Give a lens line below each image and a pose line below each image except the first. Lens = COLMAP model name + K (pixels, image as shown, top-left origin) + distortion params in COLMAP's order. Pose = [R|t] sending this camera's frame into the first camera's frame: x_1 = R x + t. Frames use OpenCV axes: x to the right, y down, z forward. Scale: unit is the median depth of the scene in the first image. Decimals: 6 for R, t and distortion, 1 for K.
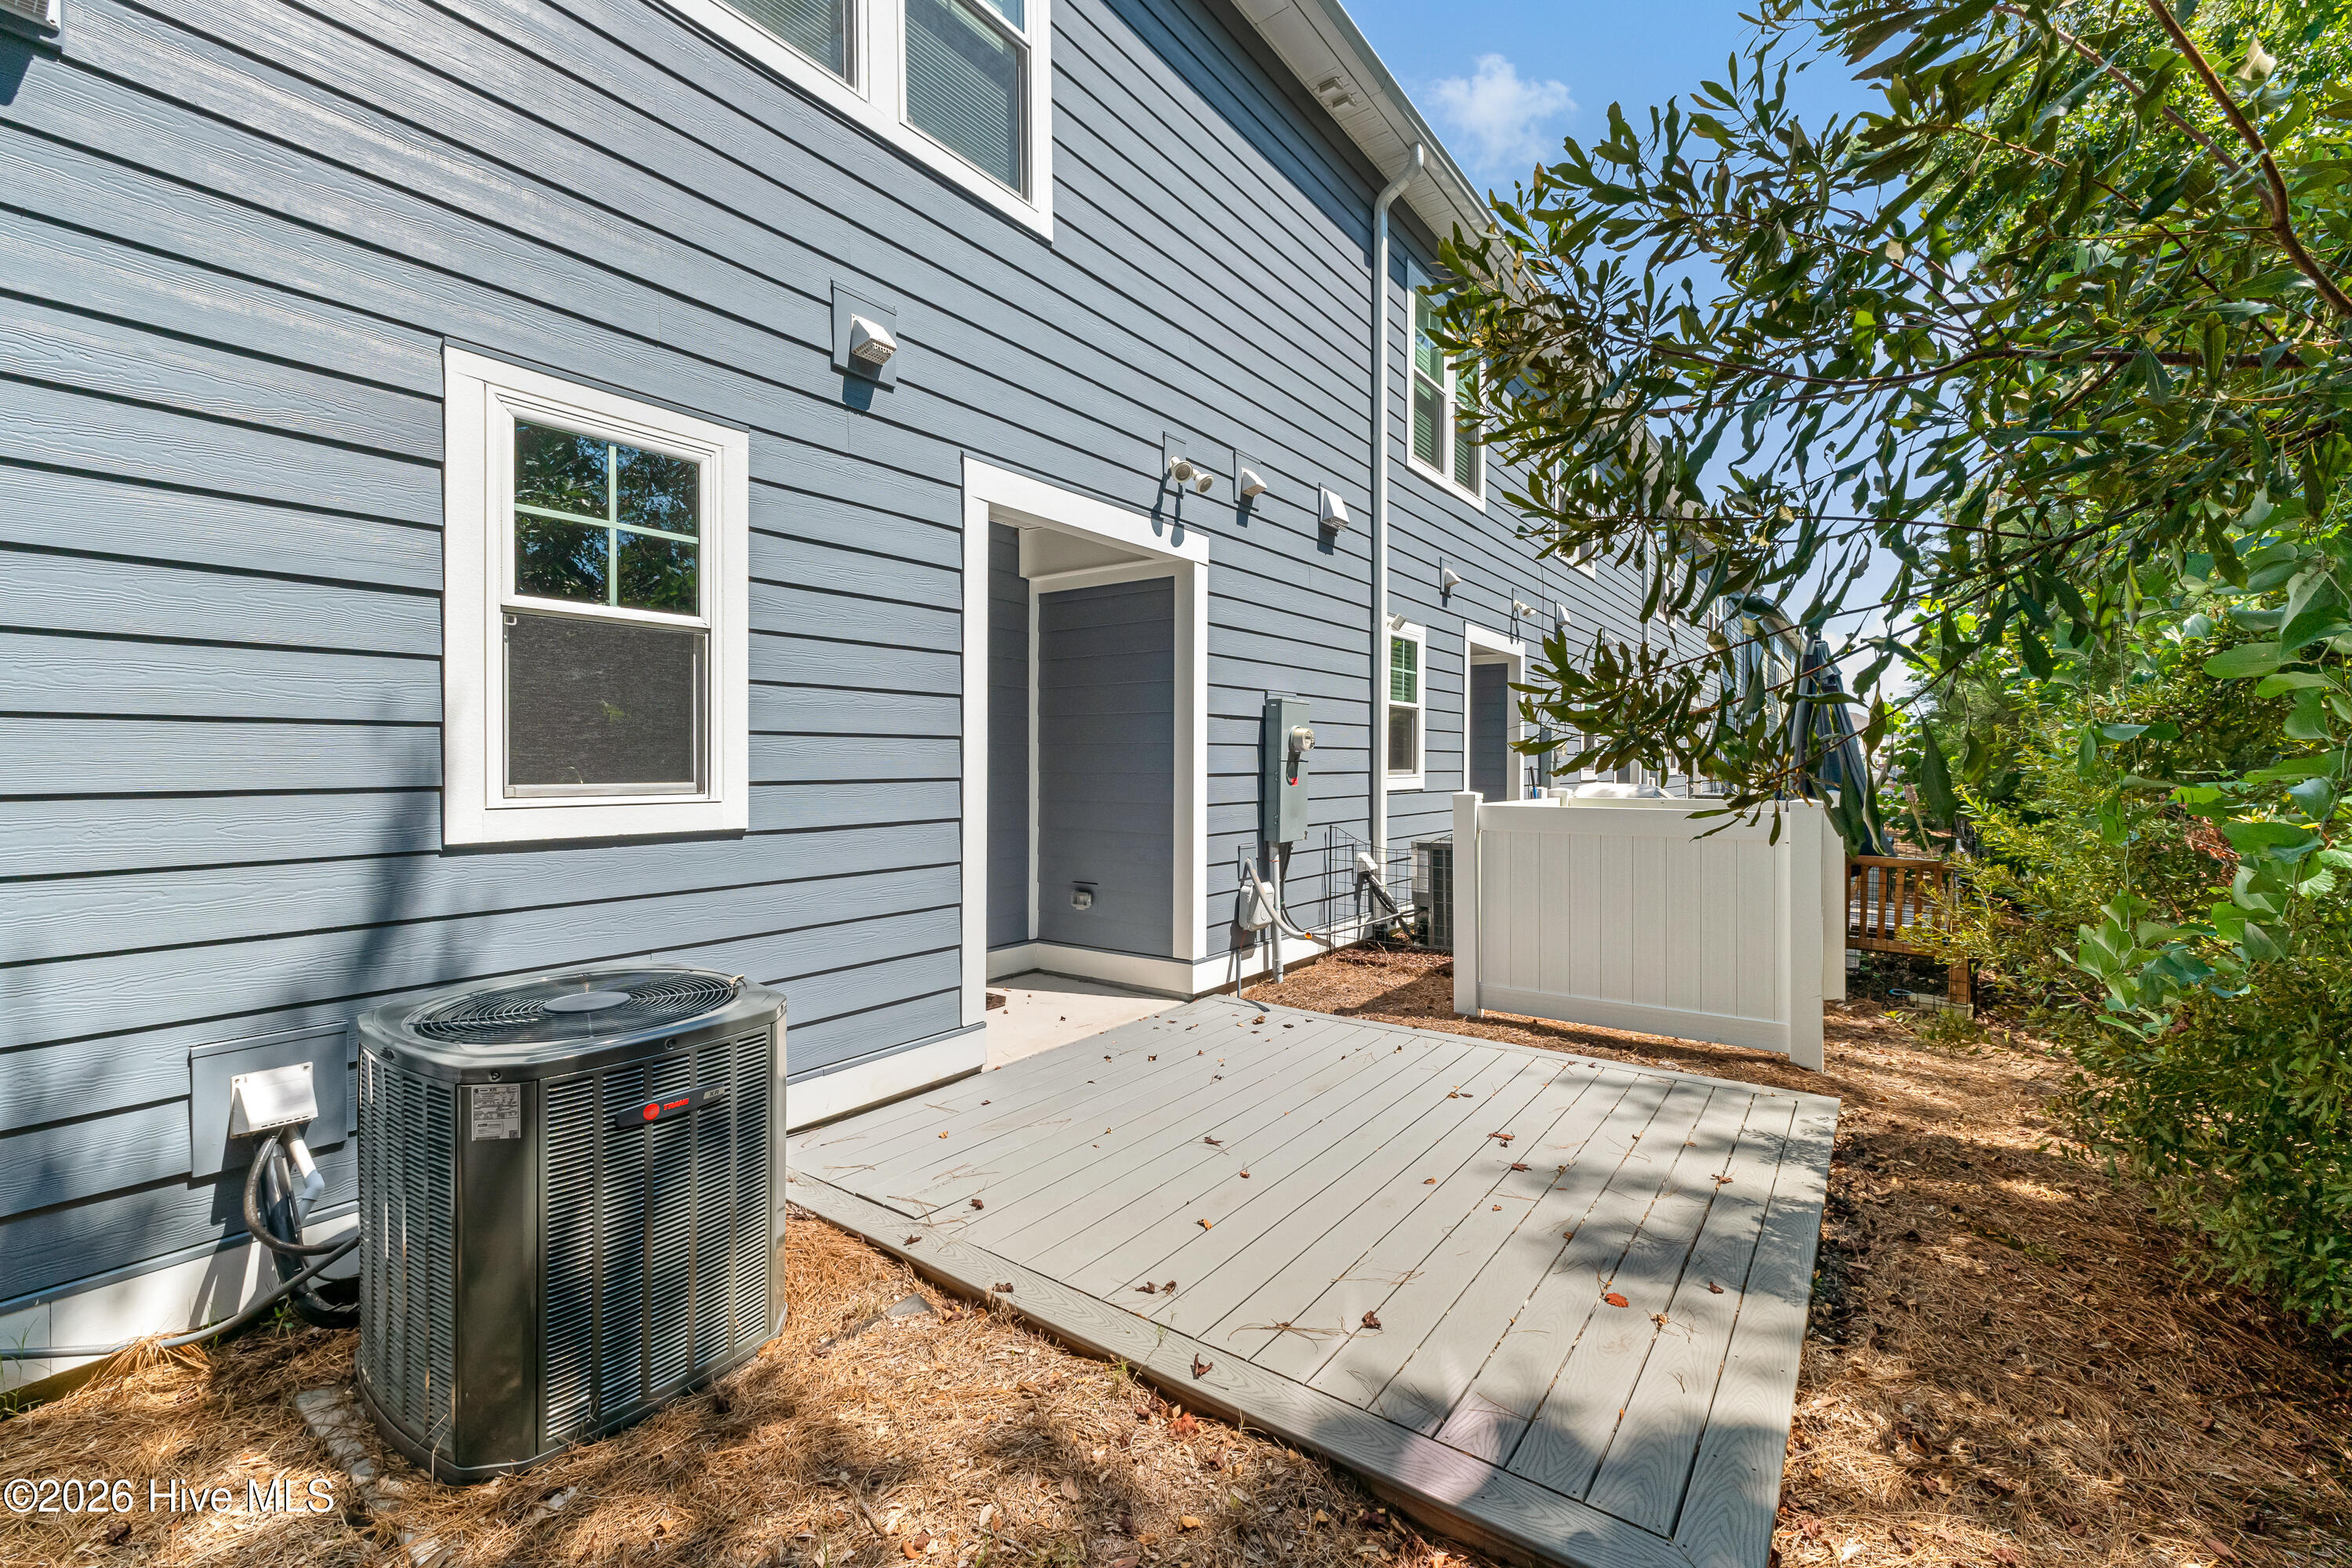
lens RADIAL K [[995.2, 0, 1175.7], [0, 995.2, 783.3], [0, 0, 1]] dist [0.005029, 0.000035]
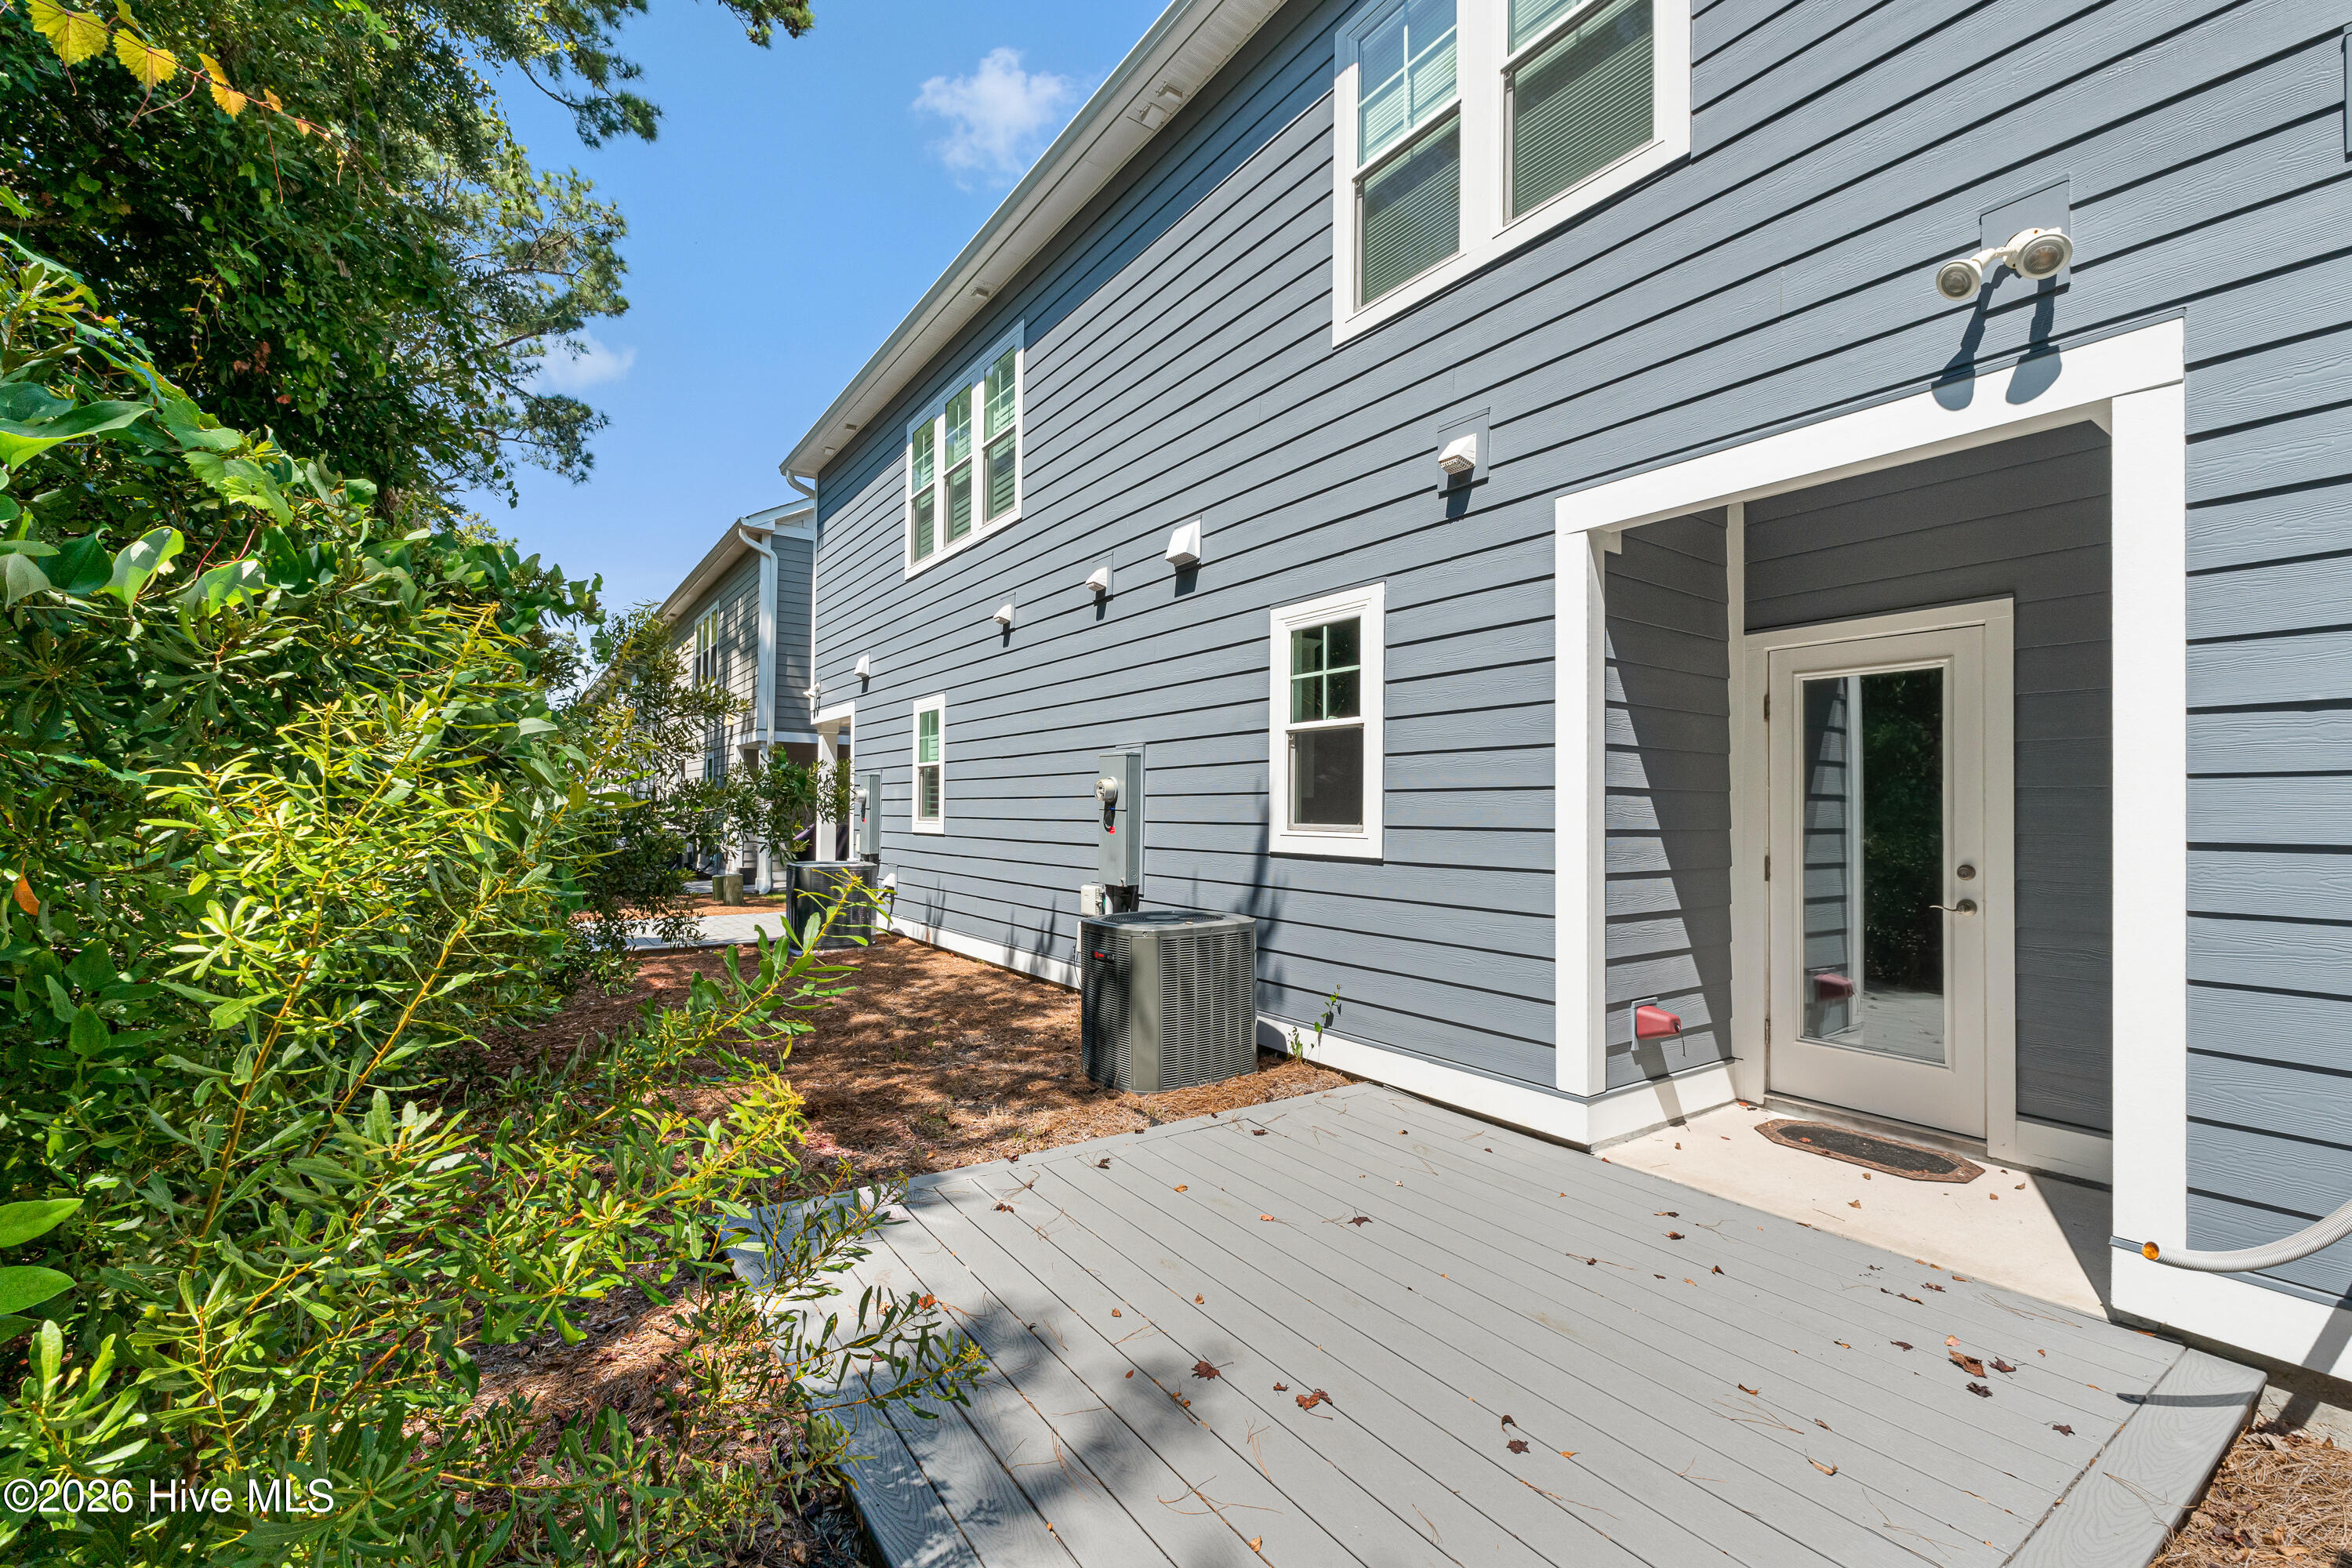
lens RADIAL K [[995.2, 0, 1142.6], [0, 995.2, 823.4], [0, 0, 1]] dist [0.005029, 0.000035]
pose [[-0.359487, 0.007571, -0.933119, 1.004723], [-0.028187, 0.999423, 0.018969, -0.022071], [0.932724, 0.033121, -0.359066, 1.172896]]
